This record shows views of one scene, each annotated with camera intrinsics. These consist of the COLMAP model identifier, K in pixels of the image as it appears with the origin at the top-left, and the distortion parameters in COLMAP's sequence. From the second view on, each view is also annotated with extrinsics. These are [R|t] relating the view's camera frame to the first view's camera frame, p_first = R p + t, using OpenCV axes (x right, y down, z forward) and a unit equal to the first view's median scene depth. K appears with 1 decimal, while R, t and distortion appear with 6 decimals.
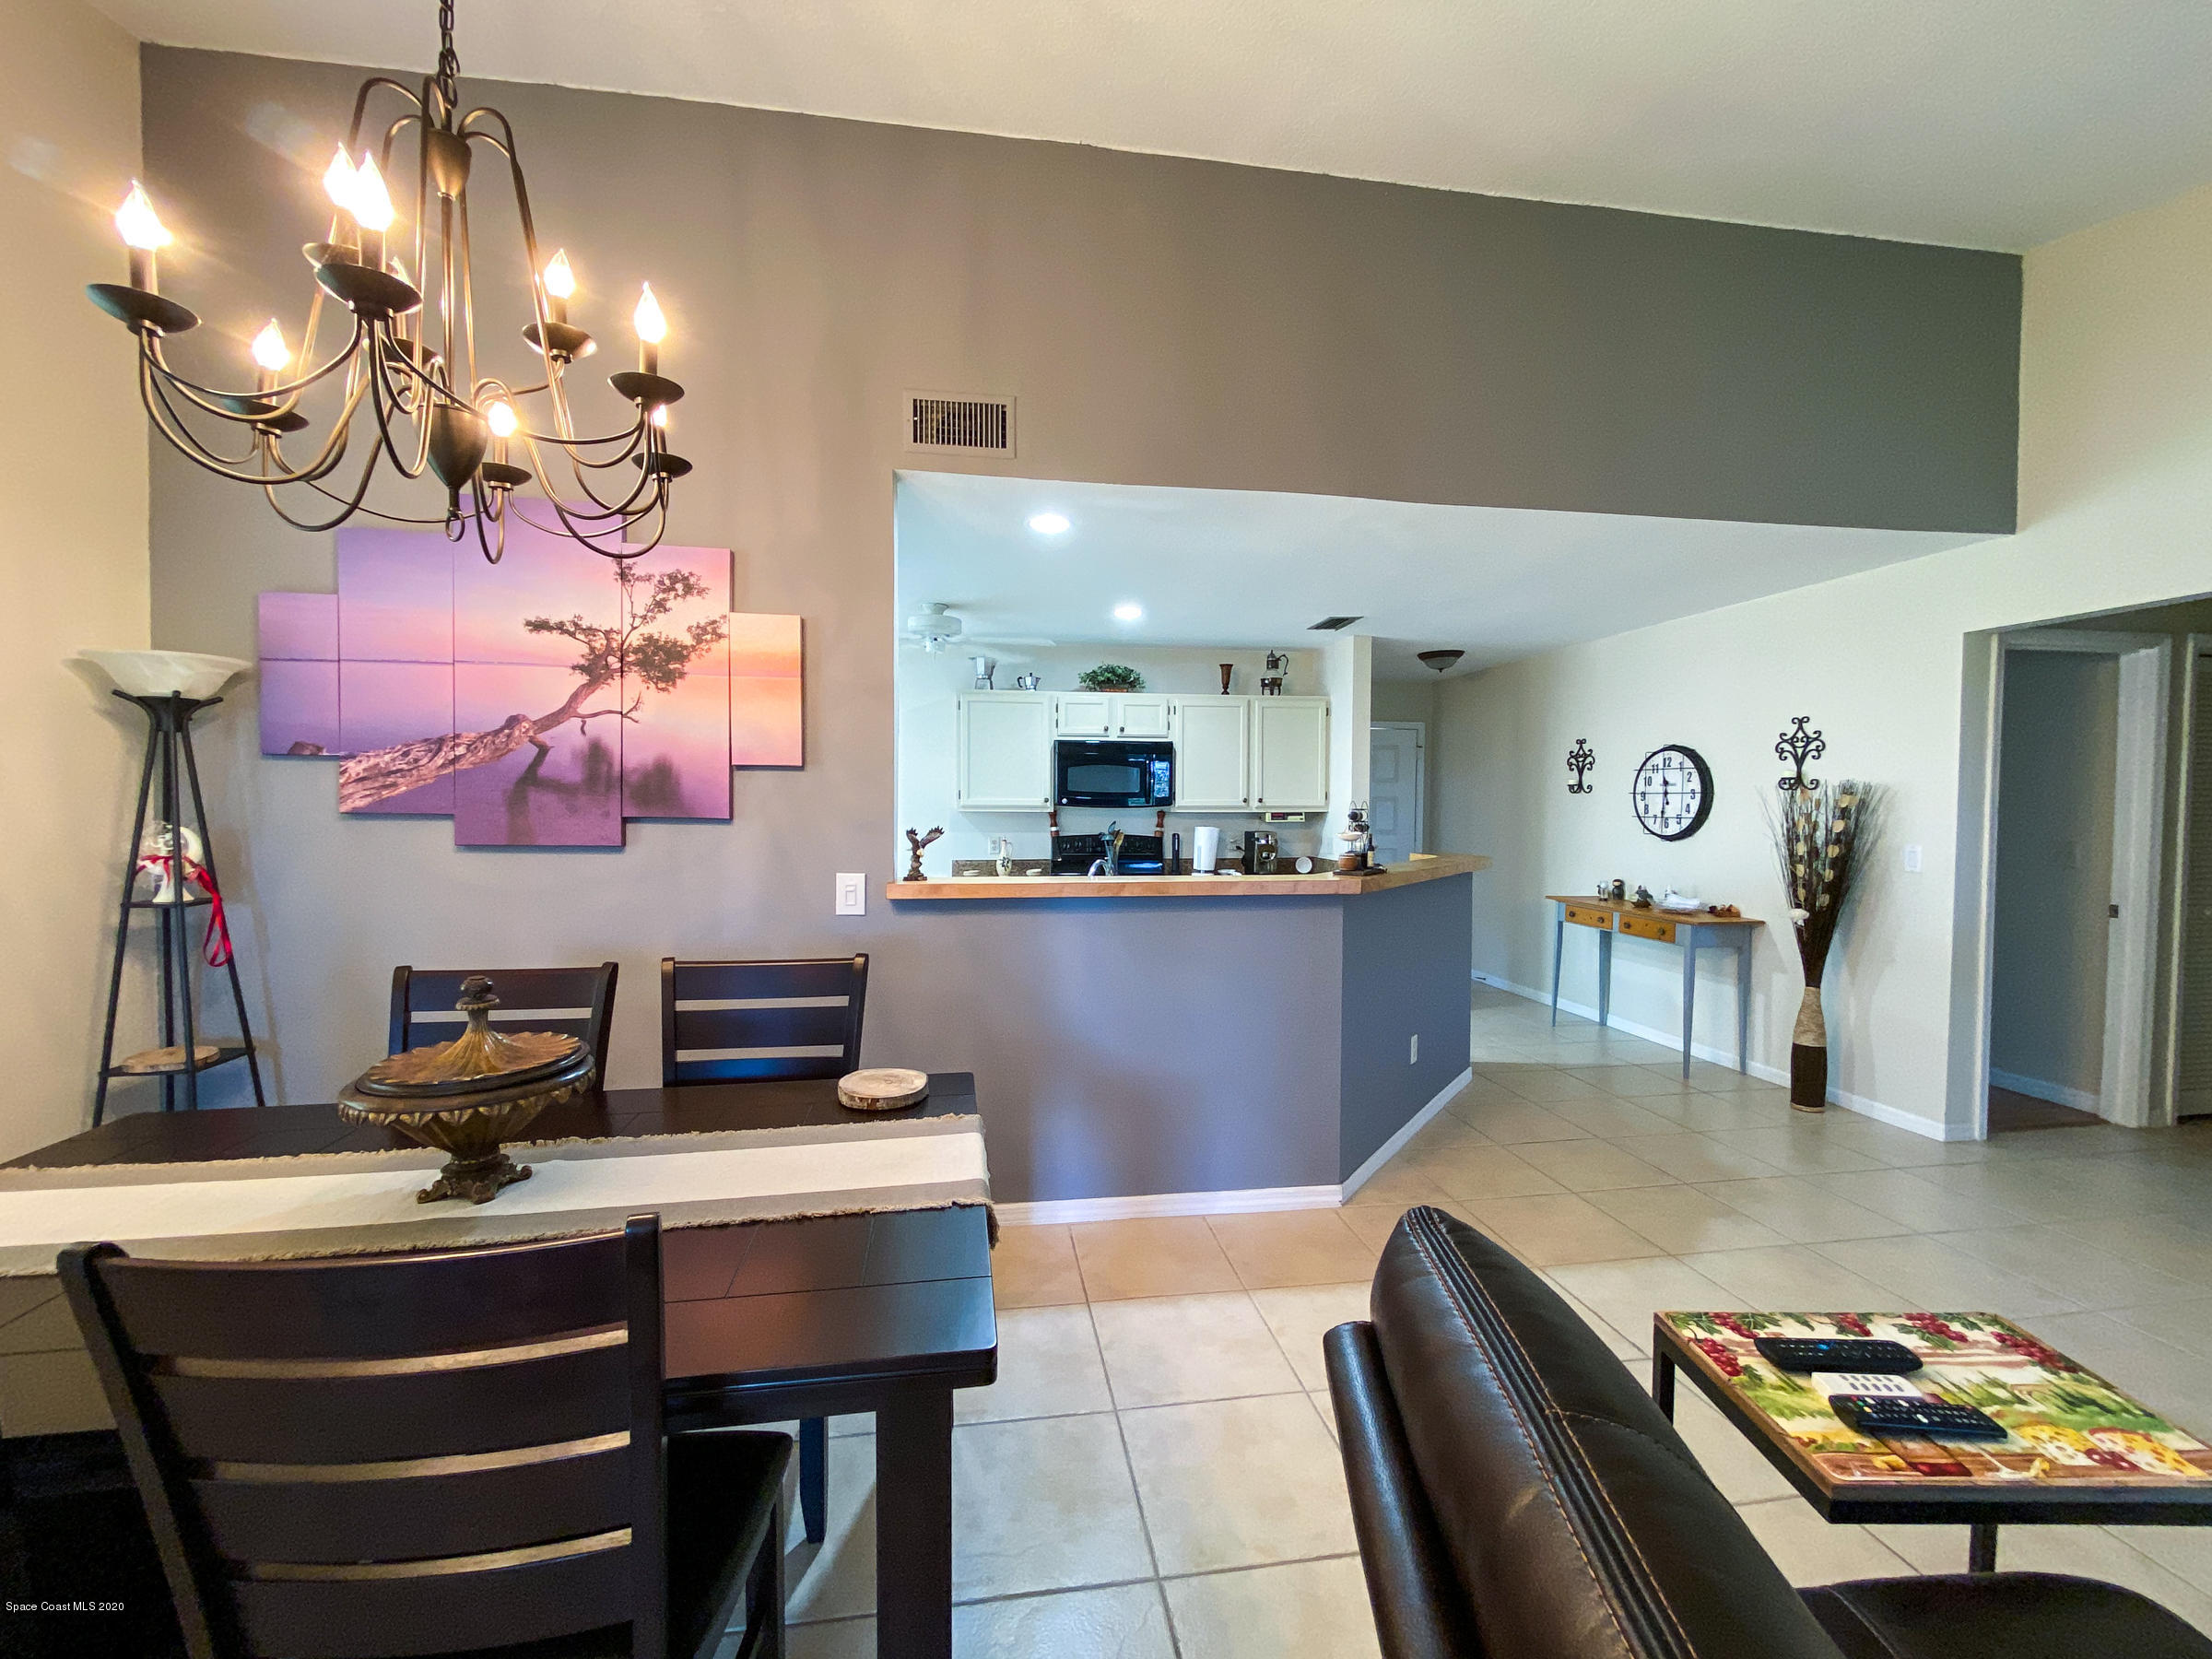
lens RADIAL K [[916.3, 0, 1111.8], [0, 916.3, 834.1], [0, 0, 1]] dist [-0.002996, -0.002865]
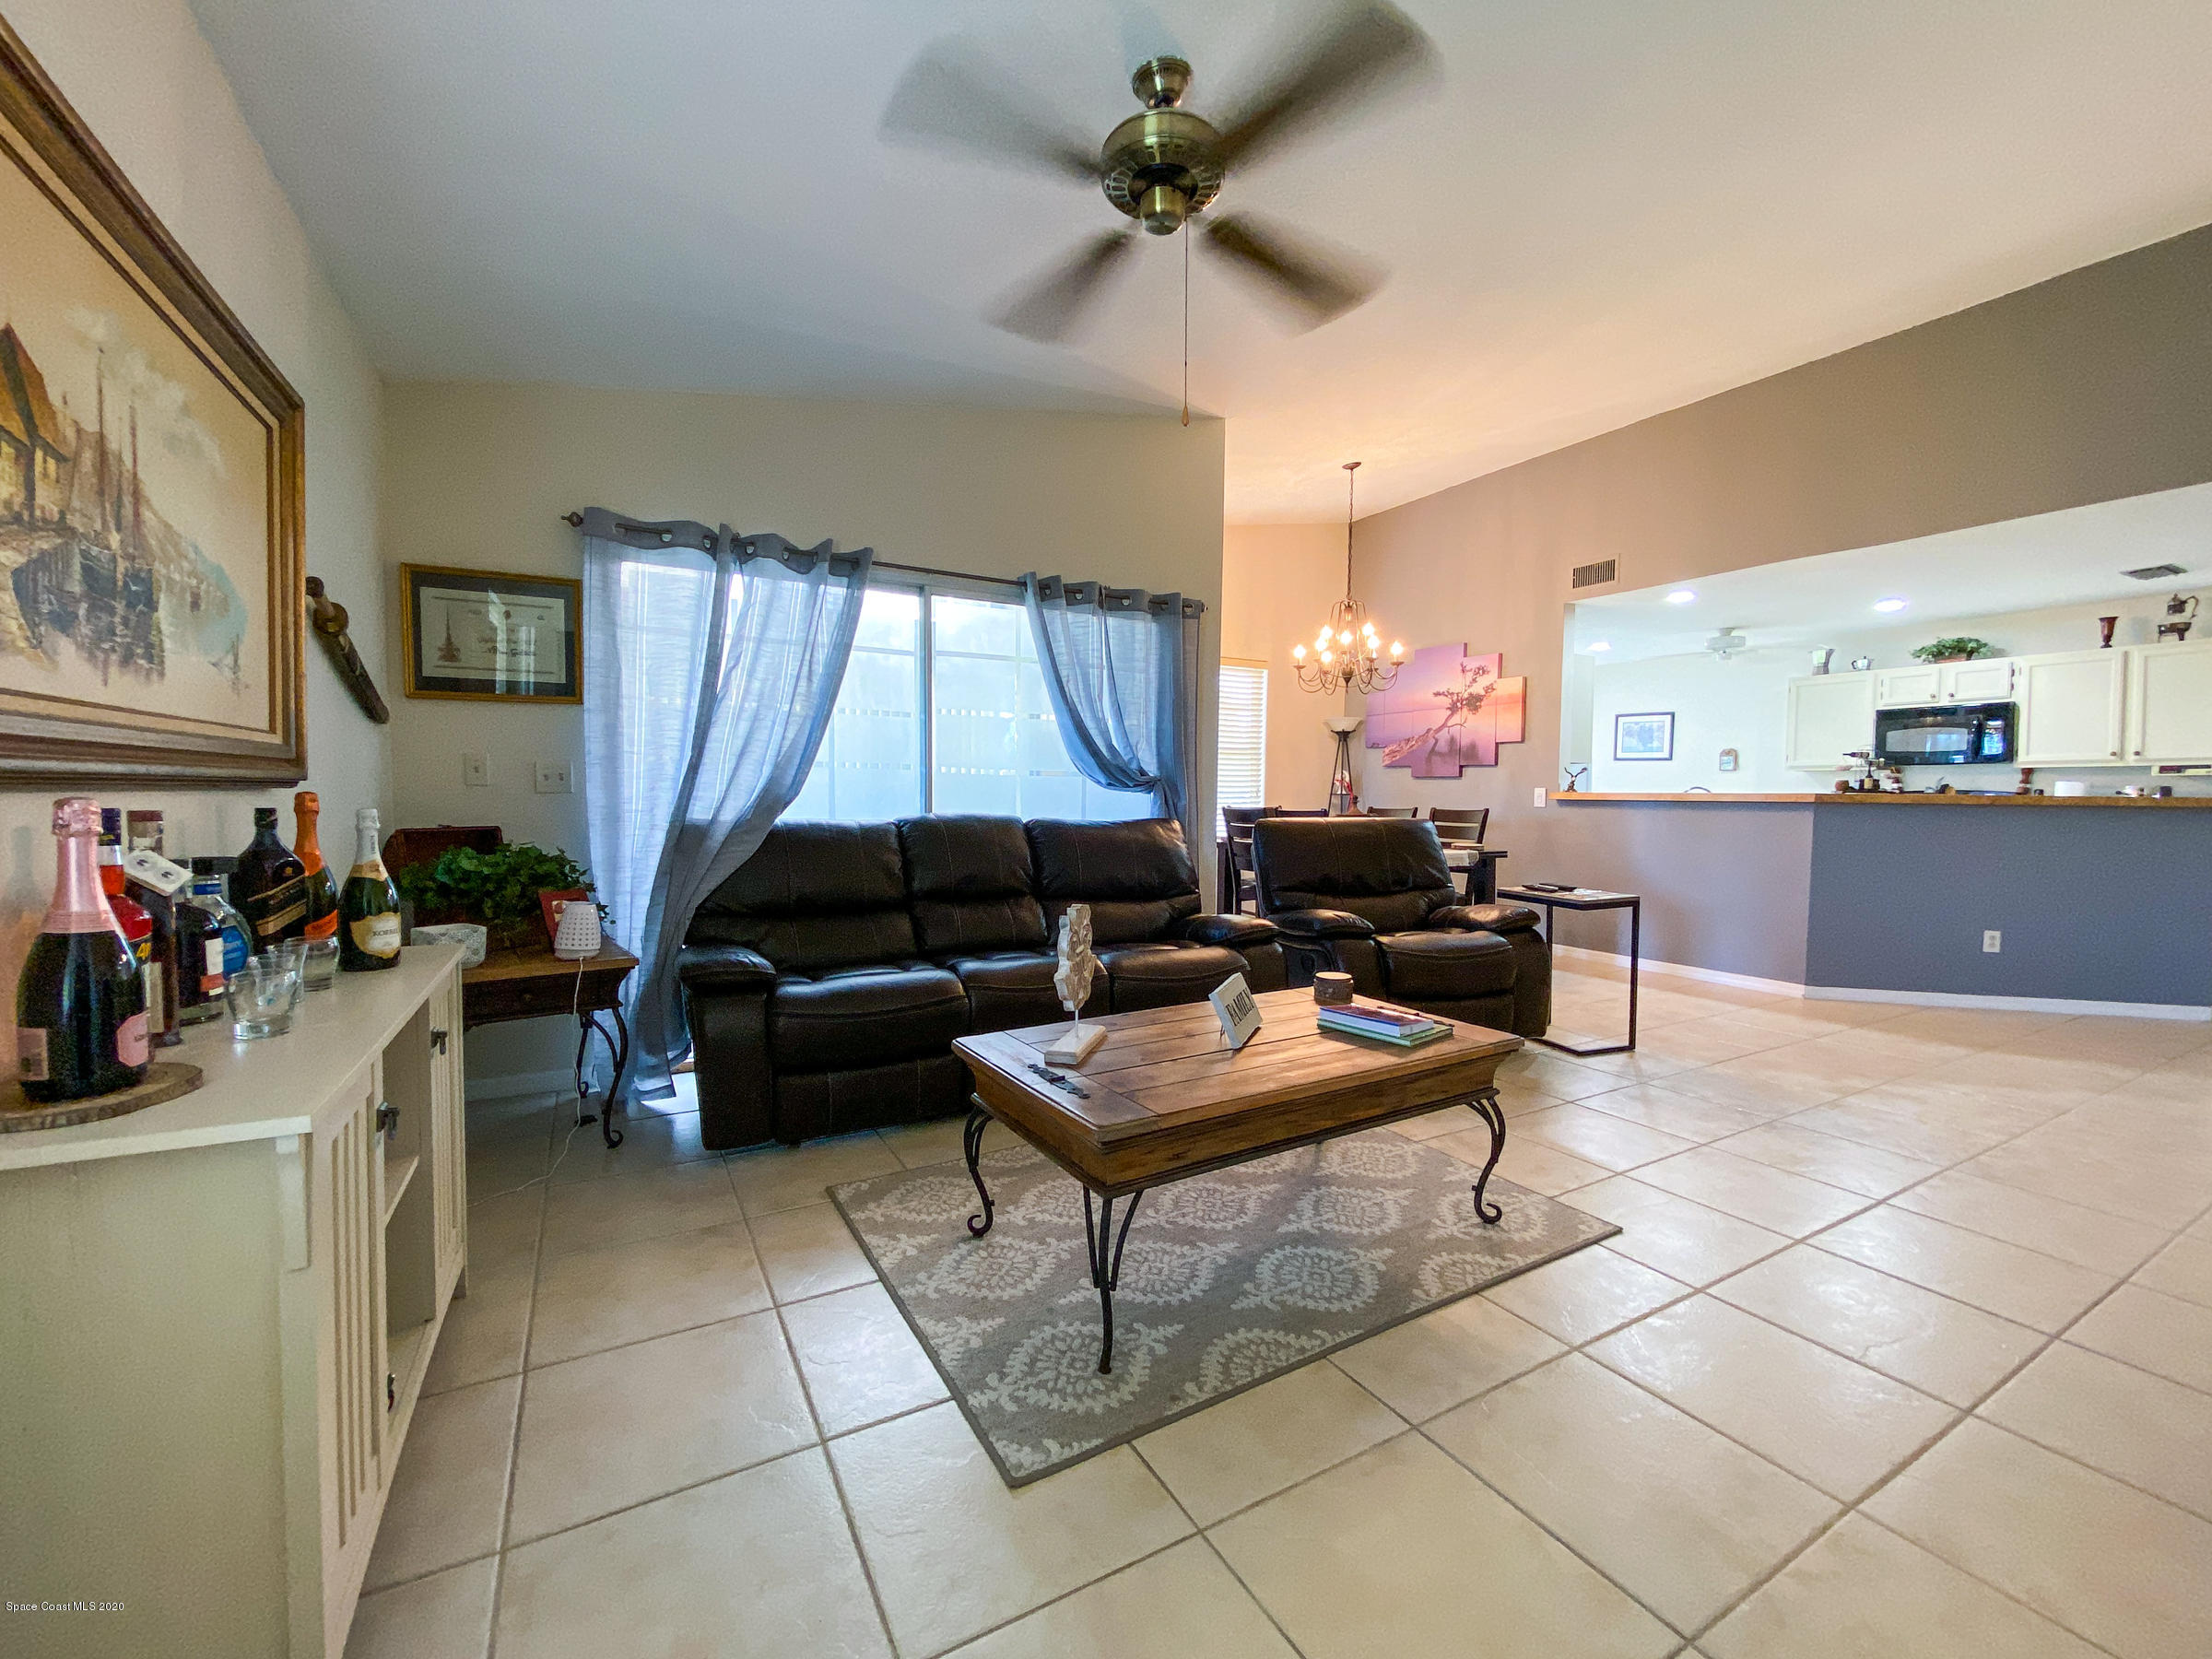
lens RADIAL K [[916.3, 0, 1066.1], [0, 916.3, 848.8], [0, 0, 1]] dist [-0.002996, -0.002865]
pose [[0.308358, 0.053573, -0.949761, 1.076908], [-0.038868, 0.998289, 0.043691, 0.099940], [0.950476, 0.023443, 0.309913, -0.570797]]
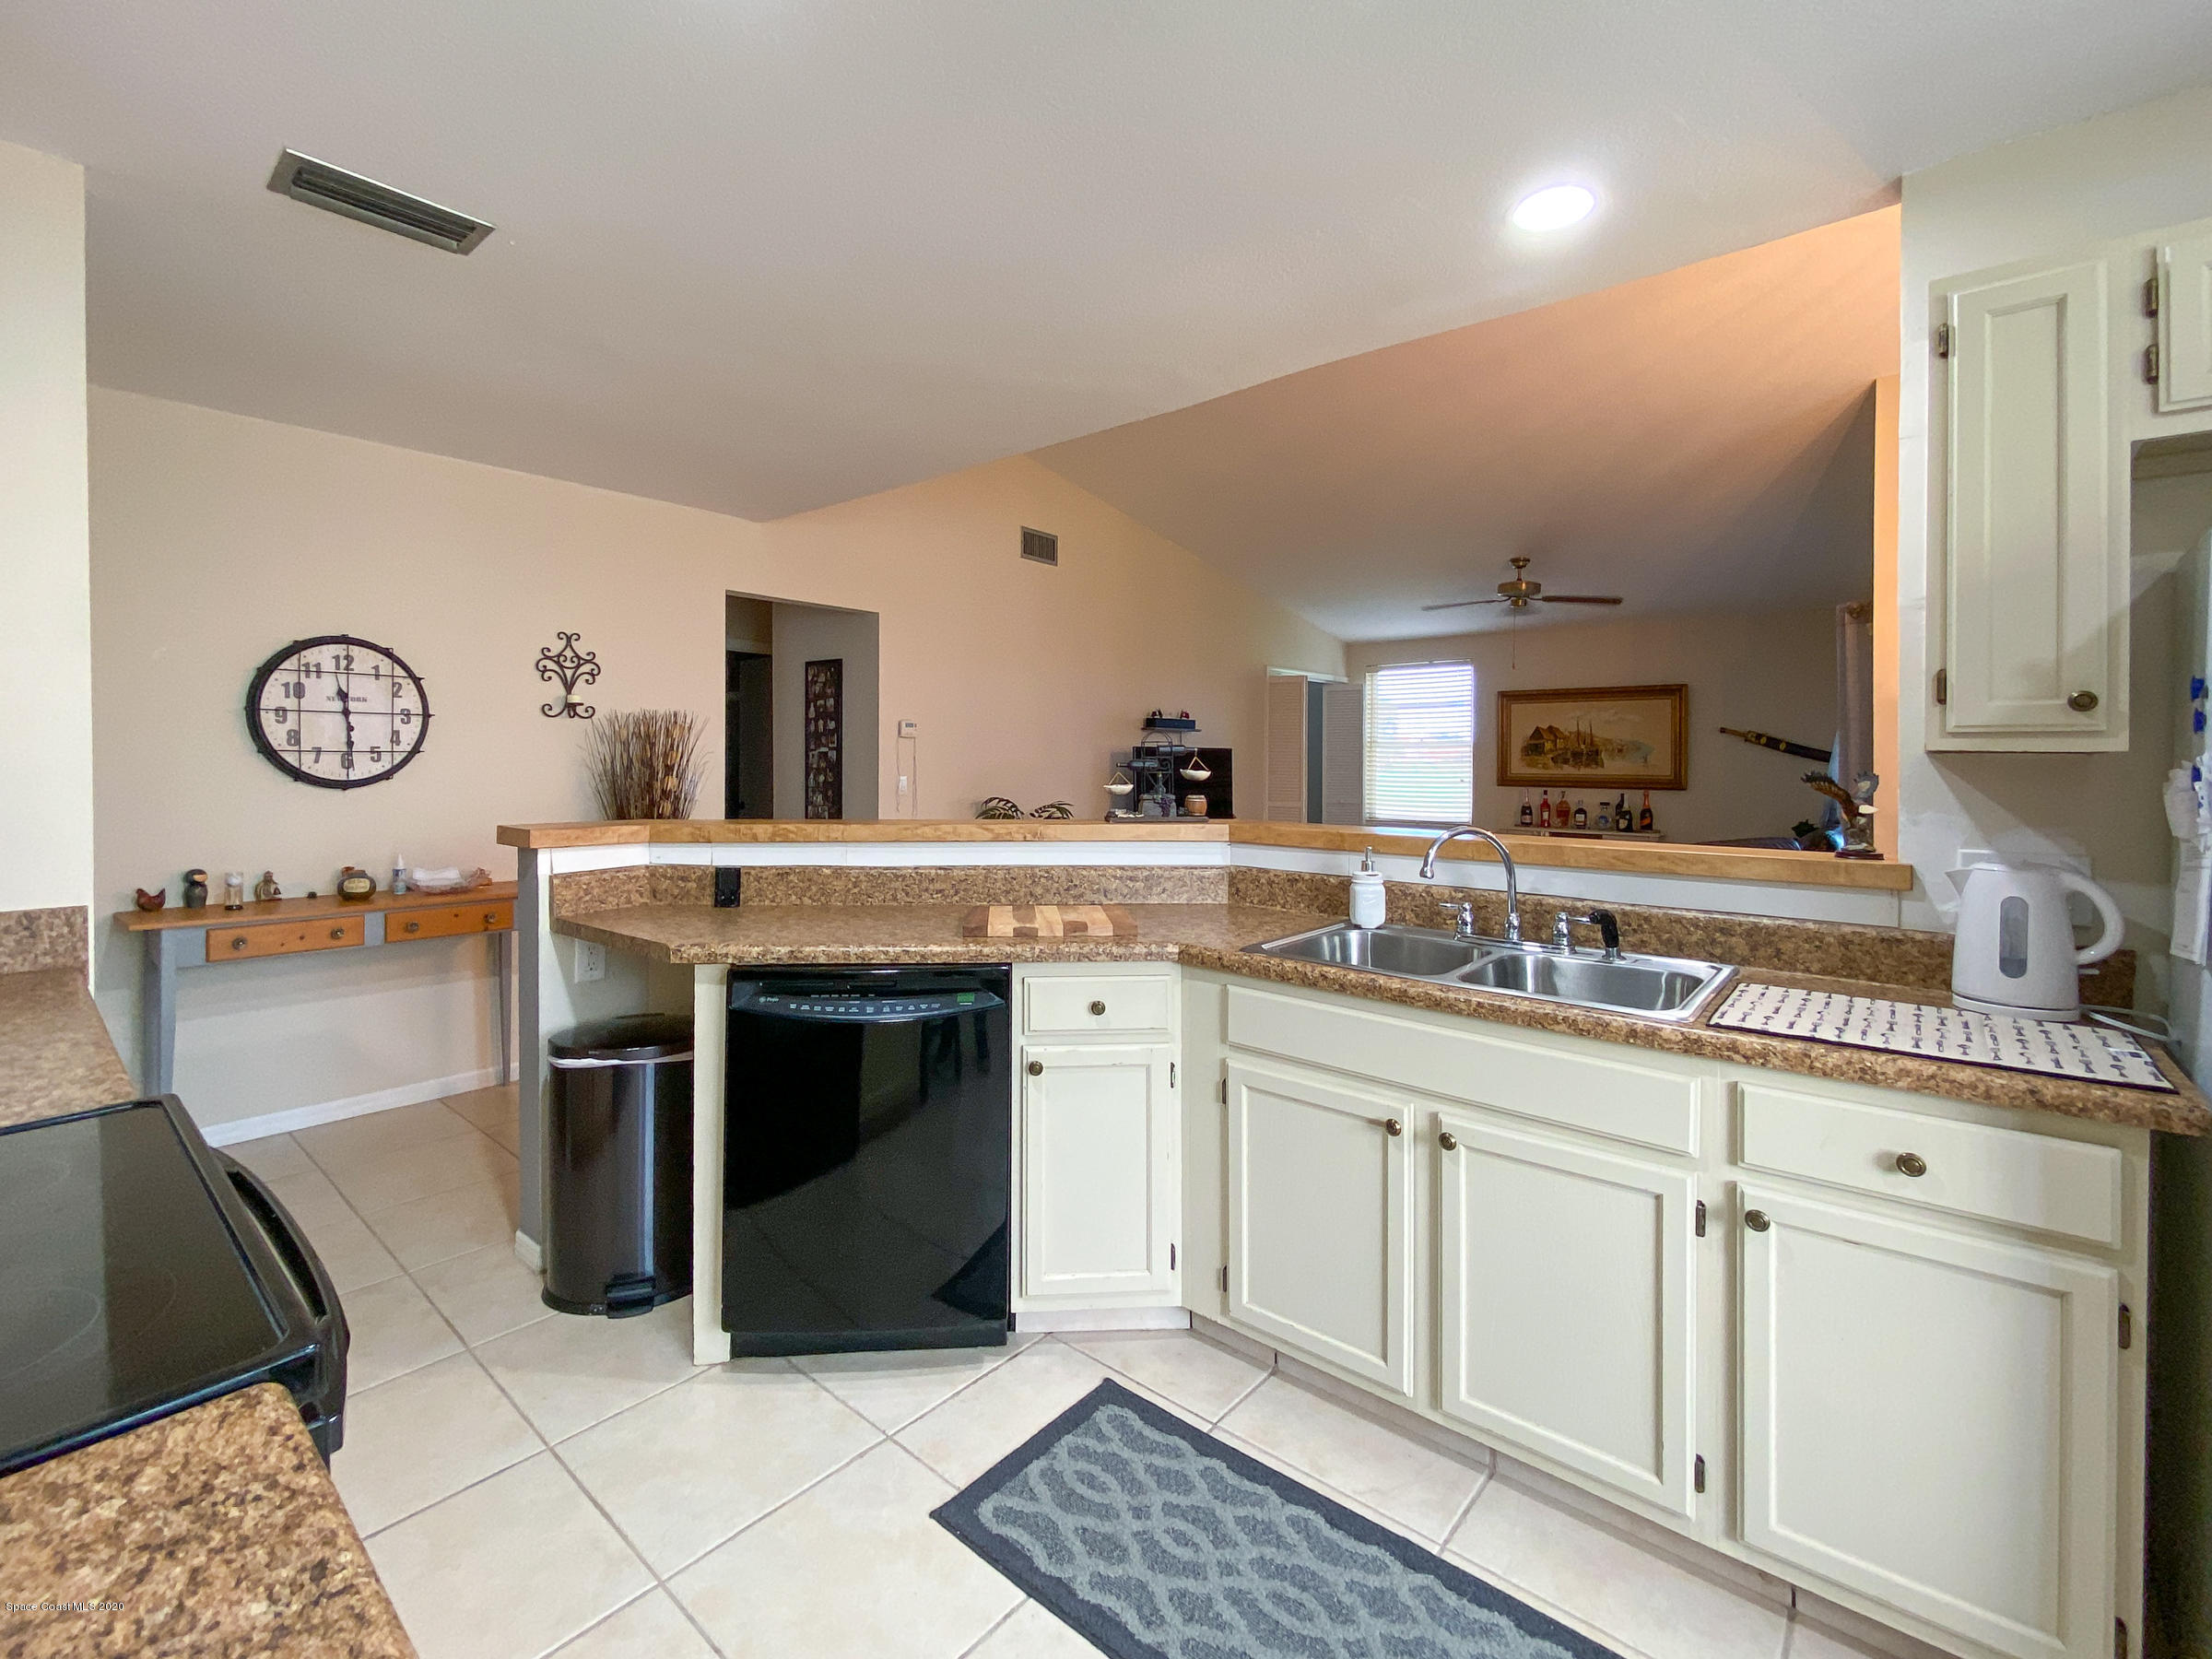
lens RADIAL K [[959.7, 0, 1105.5], [0, 959.7, 746.1], [0, 0, 1]] dist [-0.004630, -0.000396]
pose [[-0.647281, -0.000356, 0.762251, -0.273311], [0.013804, 0.999830, 0.012189, -0.028188], [-0.762126, 0.018412, -0.647167, 1.283838]]
